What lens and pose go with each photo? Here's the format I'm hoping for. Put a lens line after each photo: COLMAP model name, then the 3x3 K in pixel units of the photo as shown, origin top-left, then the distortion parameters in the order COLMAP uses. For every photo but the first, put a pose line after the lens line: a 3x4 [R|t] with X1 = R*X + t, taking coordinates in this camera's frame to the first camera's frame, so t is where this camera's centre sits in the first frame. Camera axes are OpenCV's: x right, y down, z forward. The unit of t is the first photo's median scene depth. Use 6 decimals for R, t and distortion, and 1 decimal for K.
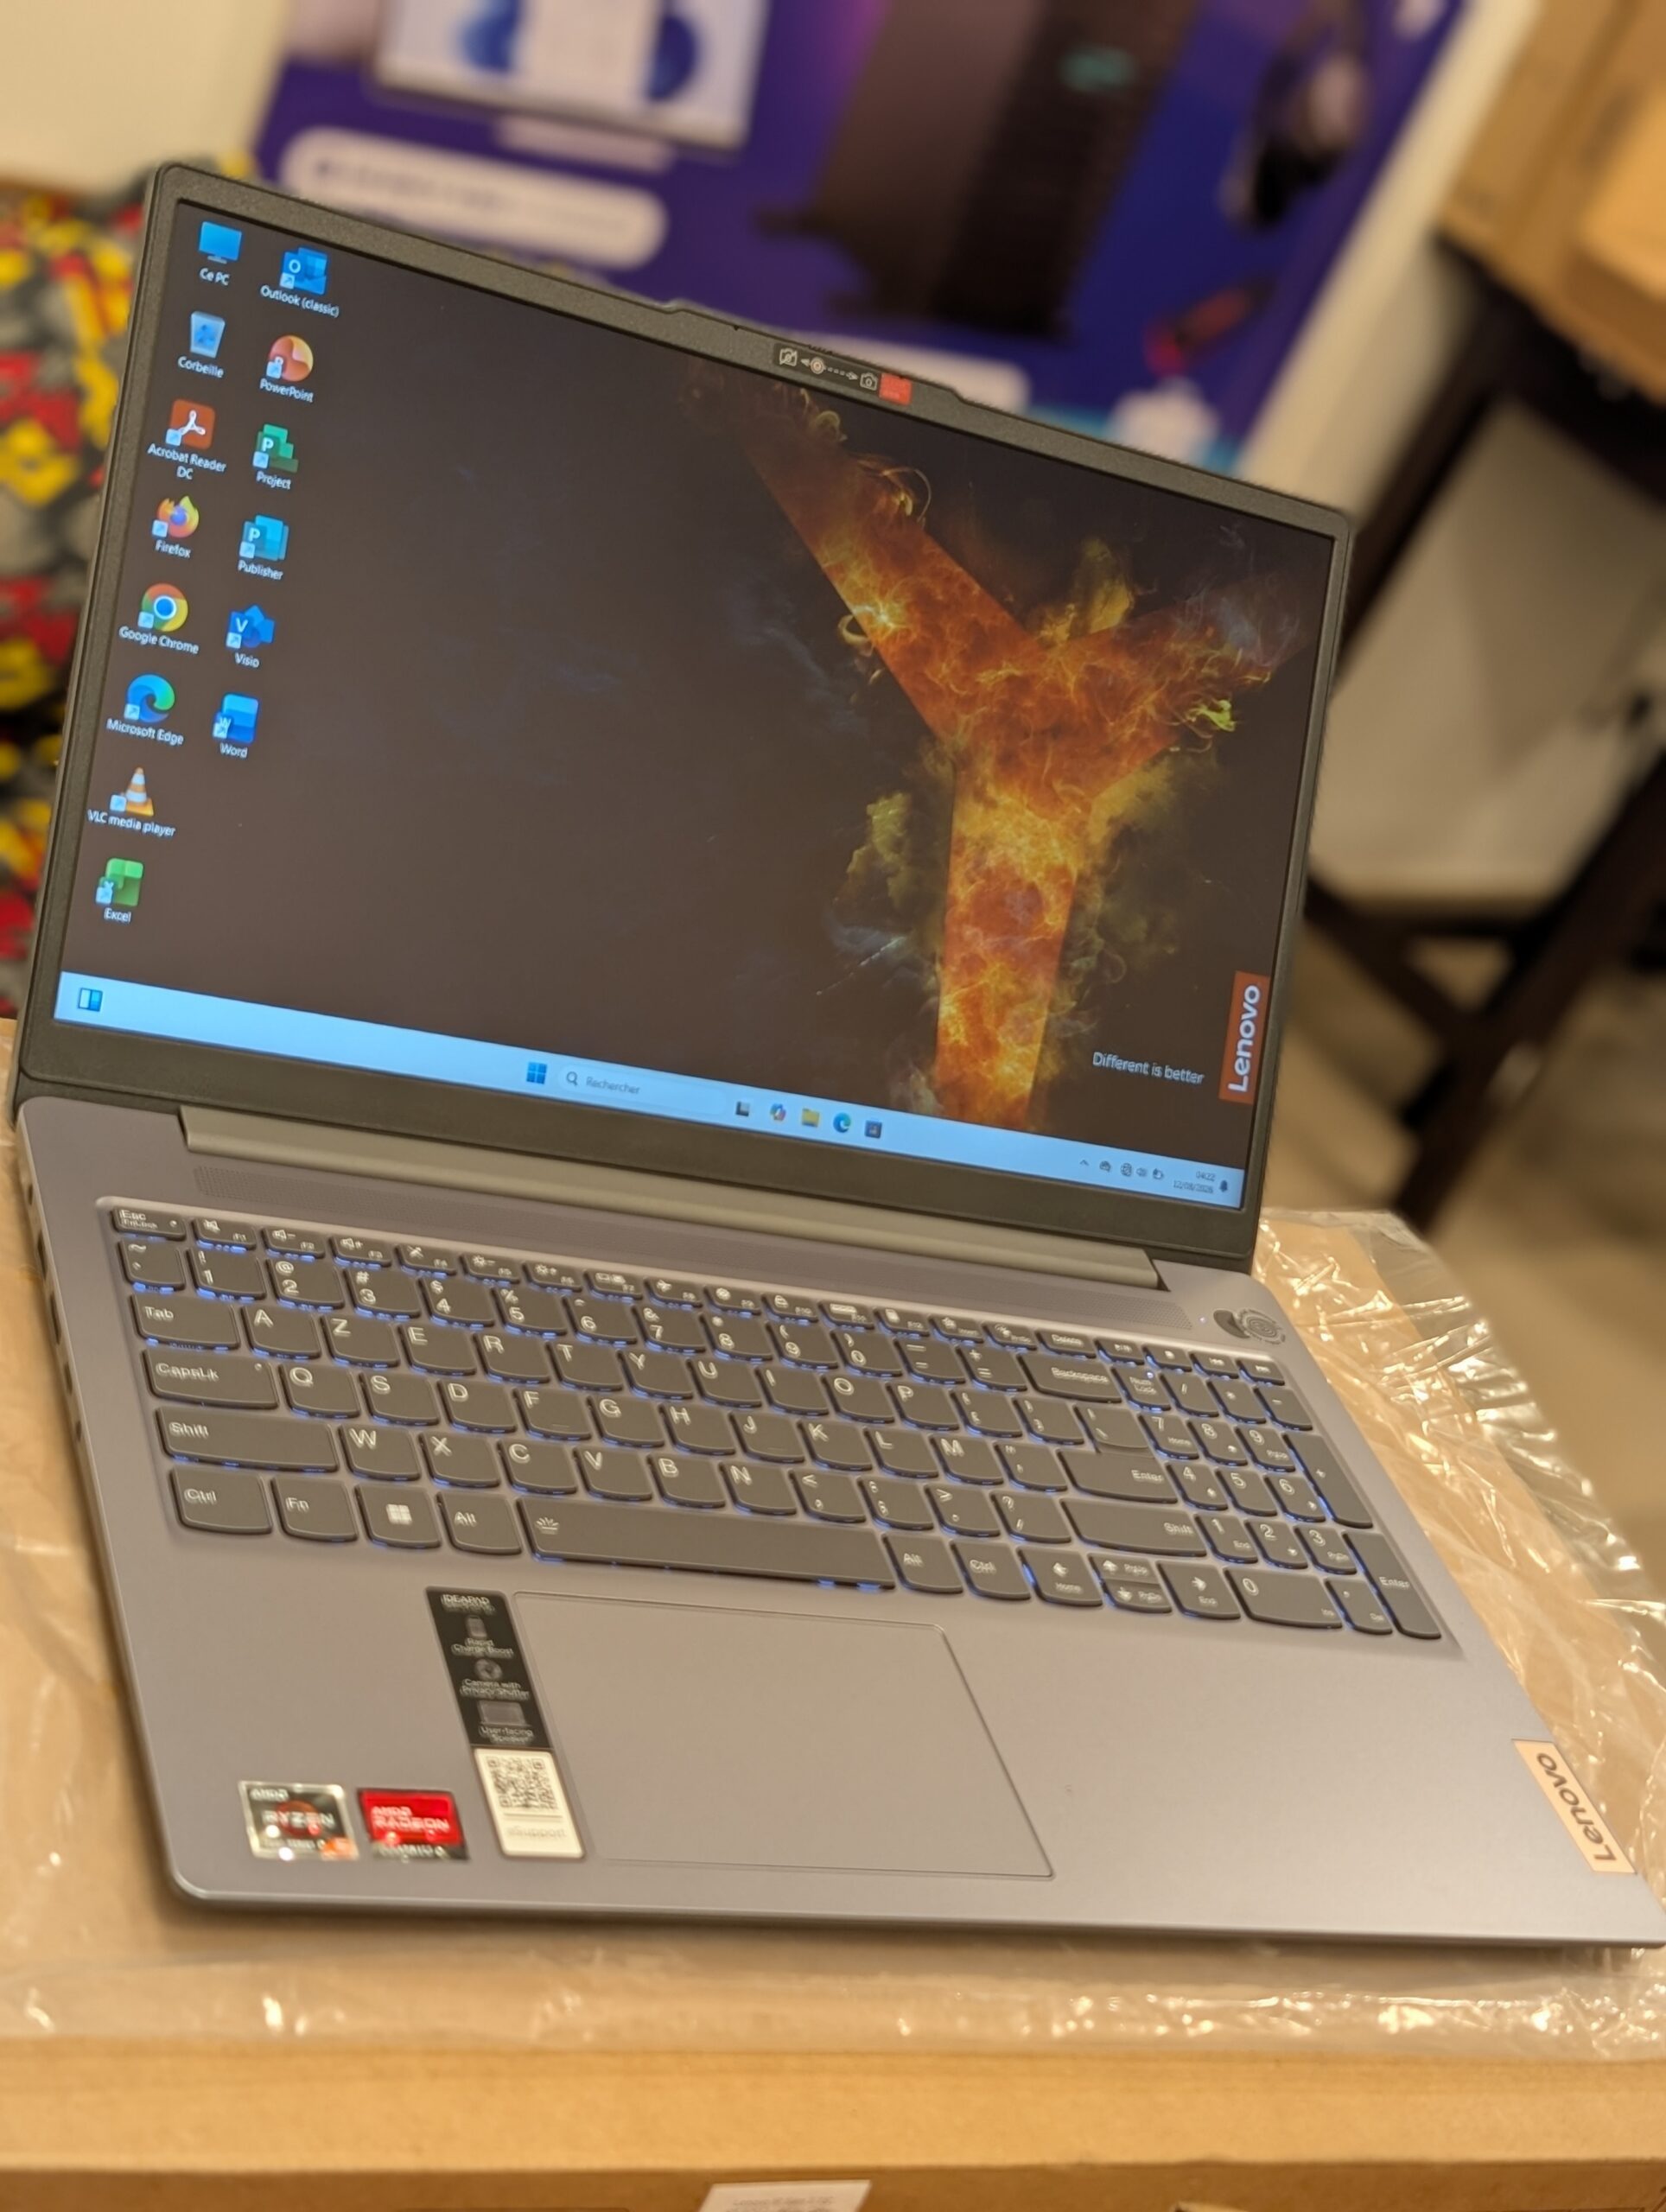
lens RADIAL K [[3139.3, 0, 835.2], [0, 3139.3, 1019.1], [0, 0, 1]] dist [0.238019, -1.170772]
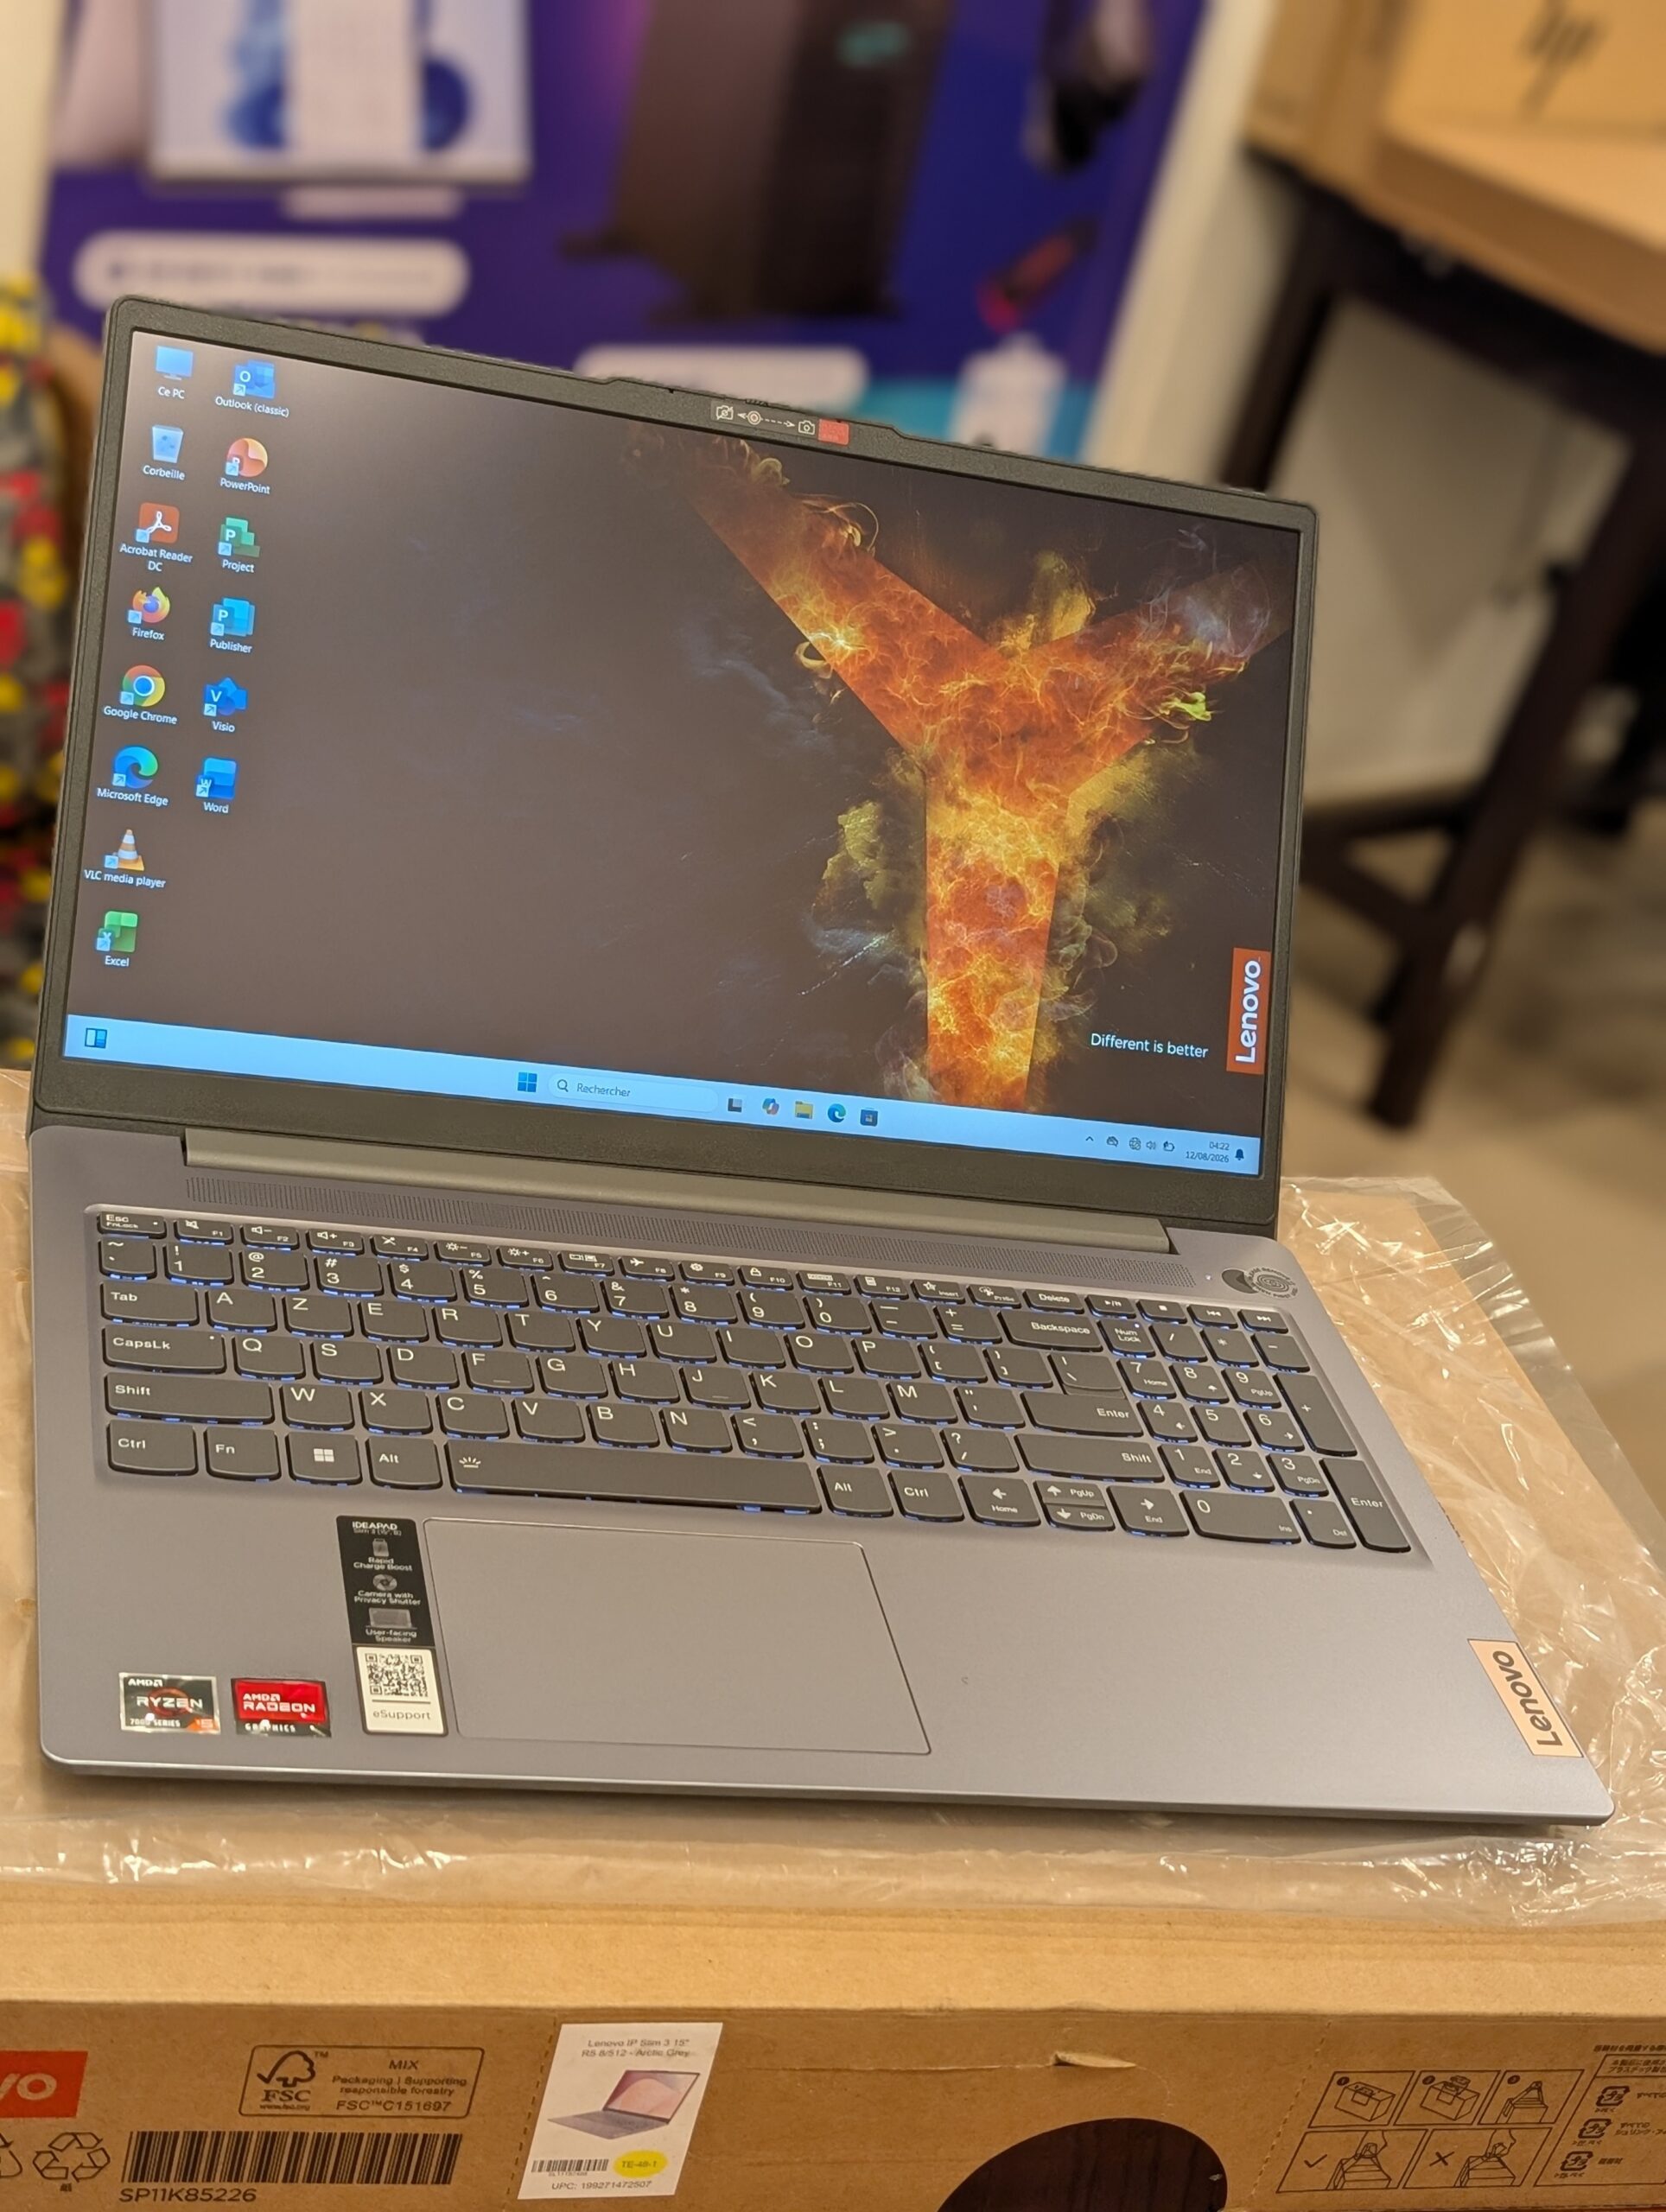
lens RADIAL K [[3141.1, 0, 875.2], [0, 3141.1, 1000.4], [0, 0, 1]] dist [0.232632, -1.218603]
pose [[0.982899, -0.090836, -0.160182, 0.188281], [0.079536, 0.993961, -0.075606, 0.076331], [0.166082, 0.061573, 0.984188, -0.047409]]
